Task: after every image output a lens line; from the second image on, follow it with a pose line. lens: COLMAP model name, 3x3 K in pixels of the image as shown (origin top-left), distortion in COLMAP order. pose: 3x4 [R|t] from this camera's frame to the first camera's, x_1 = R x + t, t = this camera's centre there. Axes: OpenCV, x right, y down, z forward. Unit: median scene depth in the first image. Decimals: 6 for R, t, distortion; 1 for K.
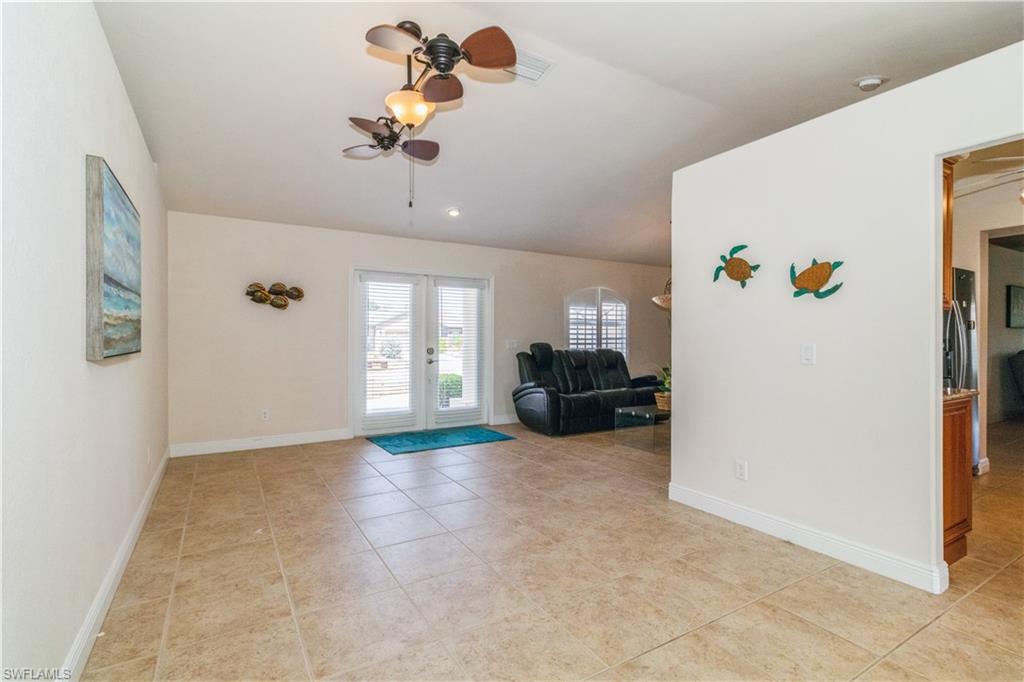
lens RADIAL K [[477.5, 0, 502.5], [0, 477.5, 334.3], [0, 0, 1]] dist [0.003870, 0.000463]
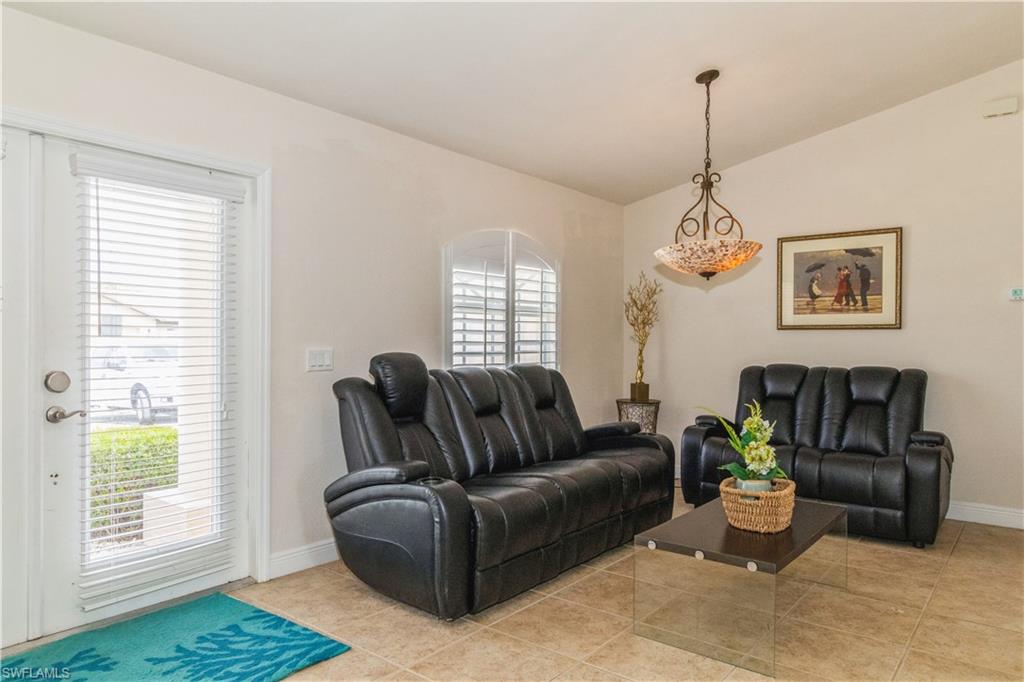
lens RADIAL K [[642.3, 0, 492.9], [0, 642.3, 341.7], [0, 0, 1]] dist [0.003497, 0.002112]
pose [[0.938276, 0.001247, 0.345884, -0.027154], [-0.005389, 0.999925, 0.011014, 0.002485], [-0.345845, -0.012198, 0.938213, 0.473896]]
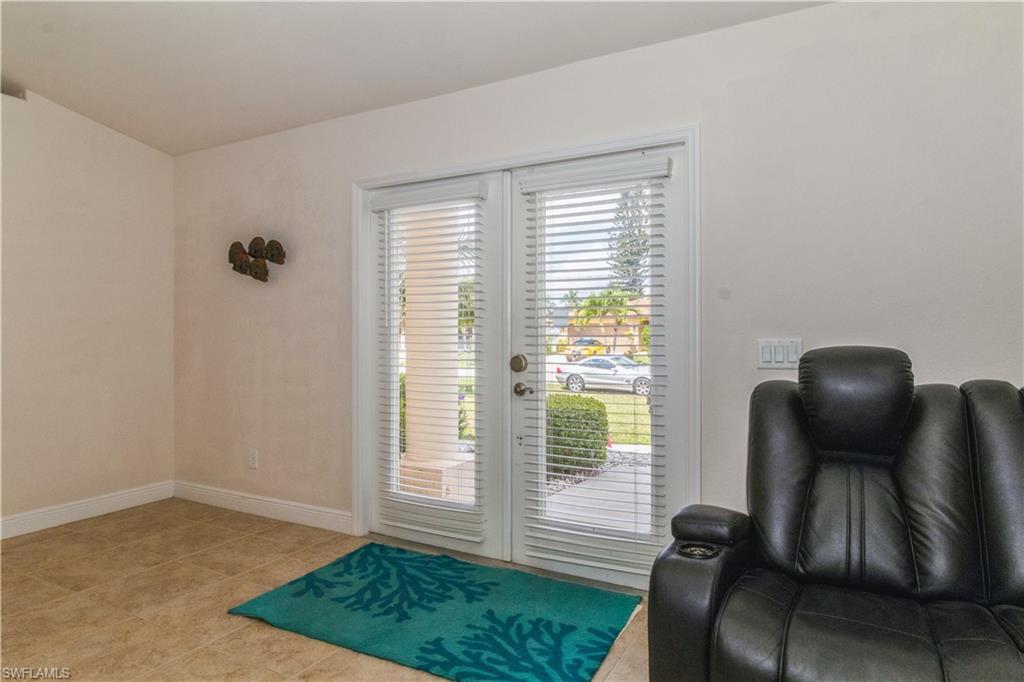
lens RADIAL K [[581.4, 0, 504.0], [0, 581.4, 337.3], [0, 0, 1]] dist [-0.003178, -0.000740]
pose [[0.546057, -0.008588, -0.837704, 0.221273], [0.001921, 0.999958, -0.008999, 0.017145], [0.837746, 0.003304, 0.546050, 0.679686]]
